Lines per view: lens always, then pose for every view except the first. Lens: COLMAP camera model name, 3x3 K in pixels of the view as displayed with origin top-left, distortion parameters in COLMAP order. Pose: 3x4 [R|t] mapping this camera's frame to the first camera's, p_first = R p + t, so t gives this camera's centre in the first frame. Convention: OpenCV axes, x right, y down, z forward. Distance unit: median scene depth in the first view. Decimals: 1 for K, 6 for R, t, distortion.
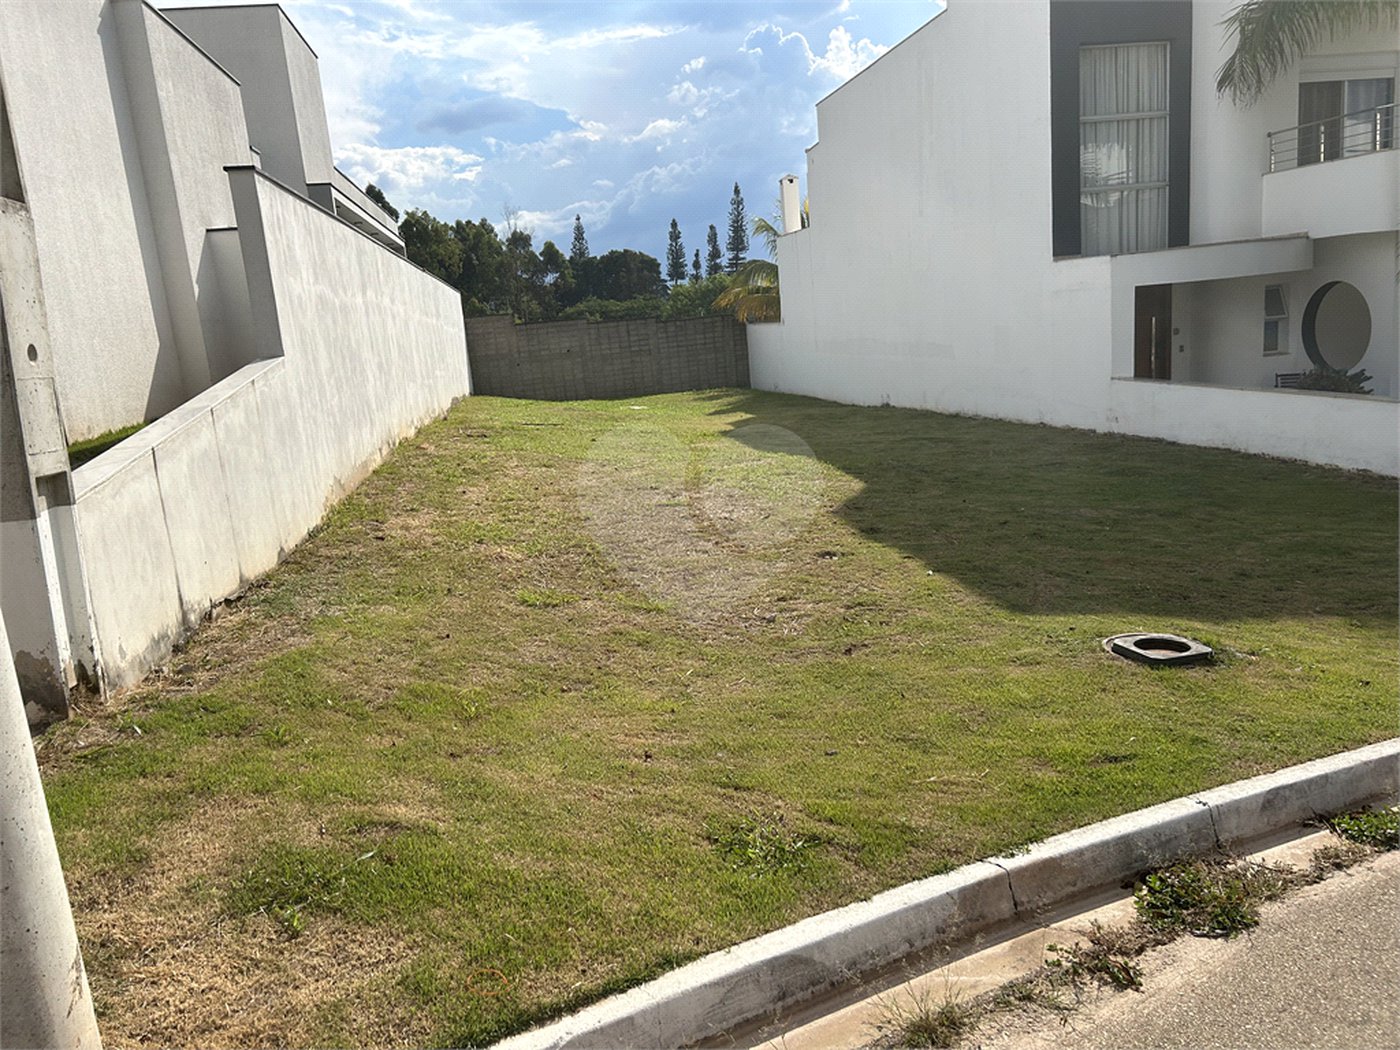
lens RADIAL K [[1055.2, 0, 697.3], [0, 1055.2, 542.7], [0, 0, 1]] dist [0.050226, -0.054990]
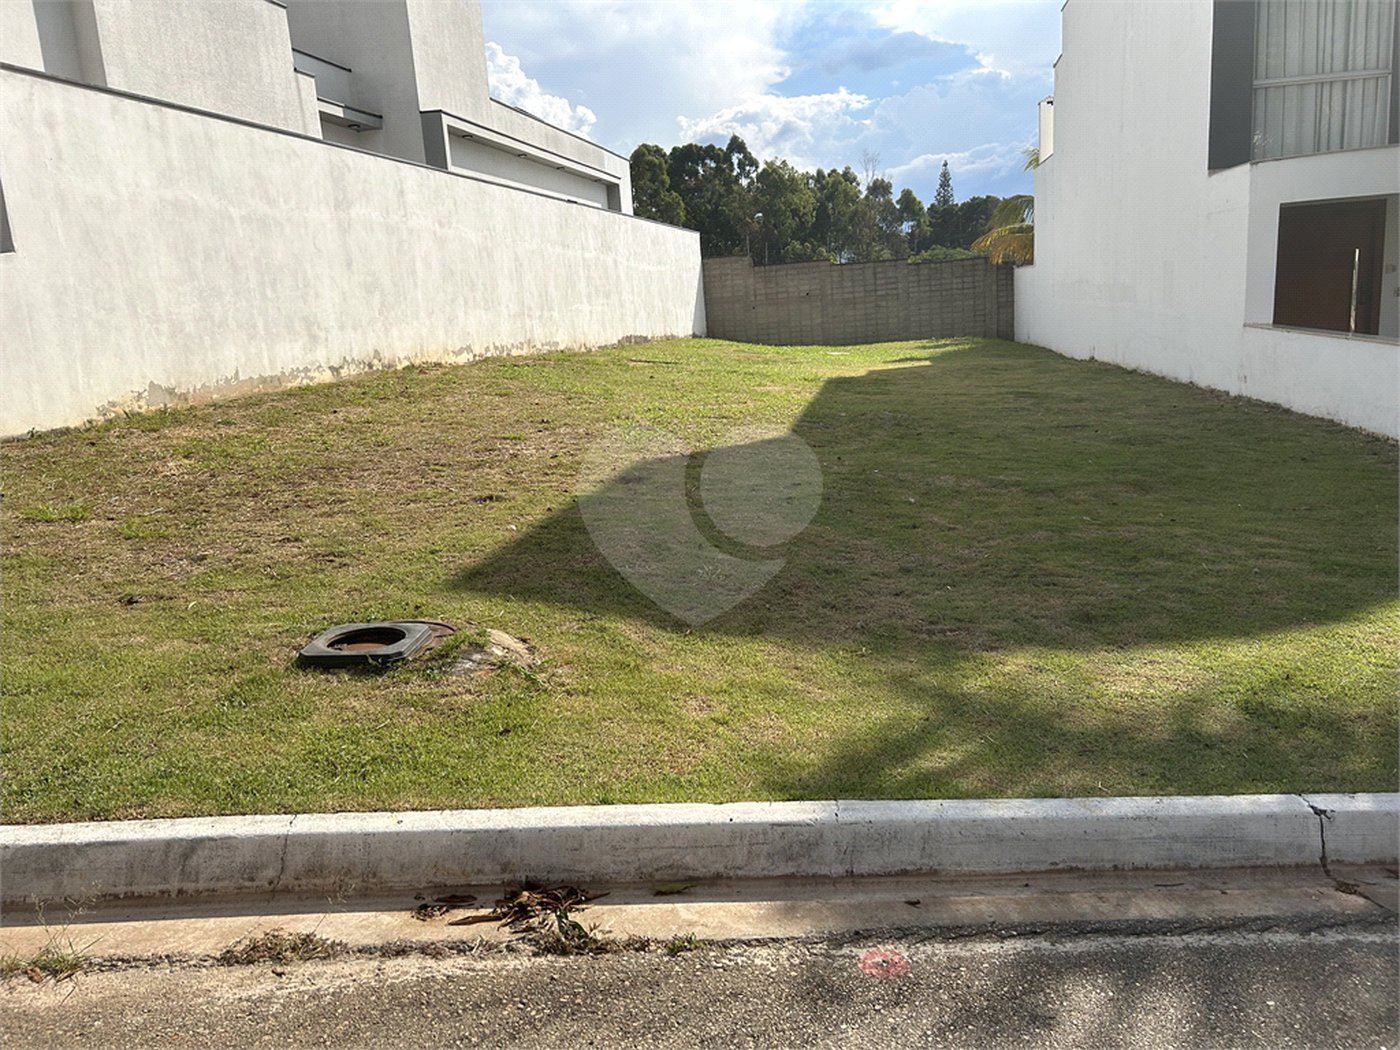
lens RADIAL K [[1055.2, 0, 700.5], [0, 1055.2, 516.8], [0, 0, 1]] dist [0.050226, -0.054990]
pose [[0.939850, 0.089898, -0.329545, 0.614133], [-0.083382, 0.995941, 0.033883, -0.017945], [0.331253, -0.004367, 0.943532, 0.292235]]
